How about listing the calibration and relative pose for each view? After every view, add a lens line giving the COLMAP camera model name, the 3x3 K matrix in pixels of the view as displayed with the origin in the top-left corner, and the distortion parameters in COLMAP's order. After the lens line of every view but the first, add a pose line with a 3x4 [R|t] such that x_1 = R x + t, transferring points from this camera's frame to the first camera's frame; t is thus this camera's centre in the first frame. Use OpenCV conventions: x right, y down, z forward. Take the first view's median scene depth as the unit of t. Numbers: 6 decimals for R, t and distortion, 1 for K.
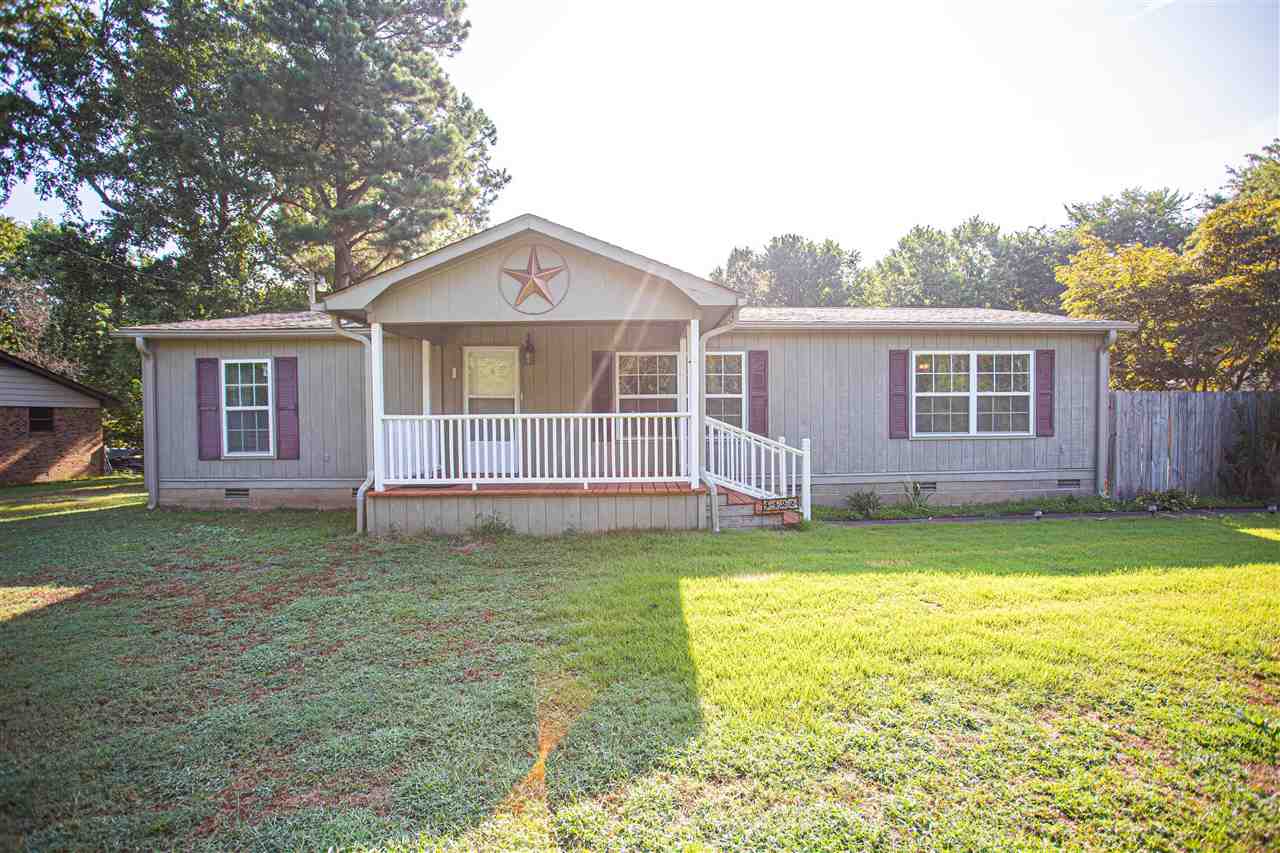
lens RADIAL K [[618.6, 0, 639.7], [0, 618.6, 427.3], [0, 0, 1]] dist [-0.056461, 0.008383]
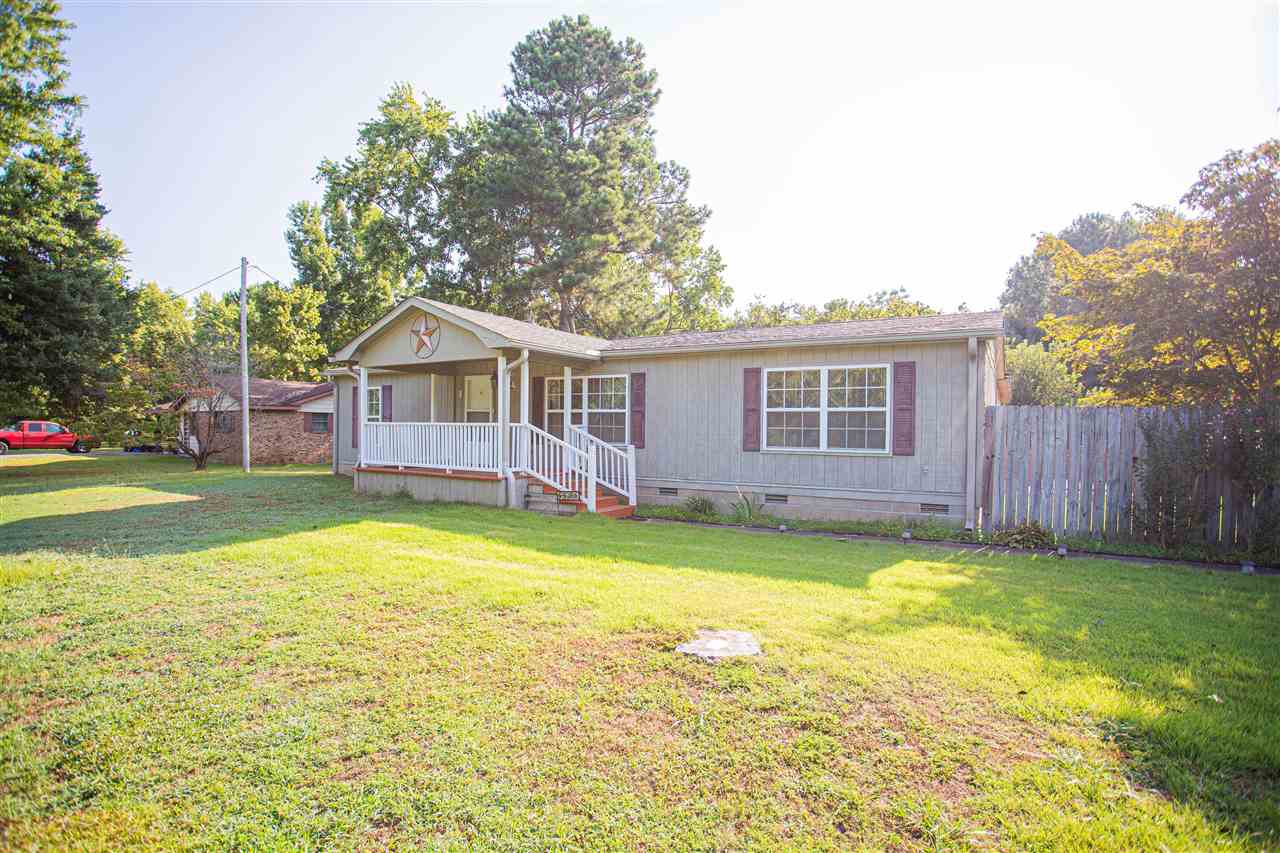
lens RADIAL K [[618.6, 0, 645.3], [0, 618.6, 426.3], [0, 0, 1]] dist [-0.056461, 0.008383]
pose [[0.846897, 0.017405, -0.531472, 0.837689], [-0.027884, 0.999543, -0.011698, -0.007309], [0.531025, 0.024727, 0.846995, -0.007137]]
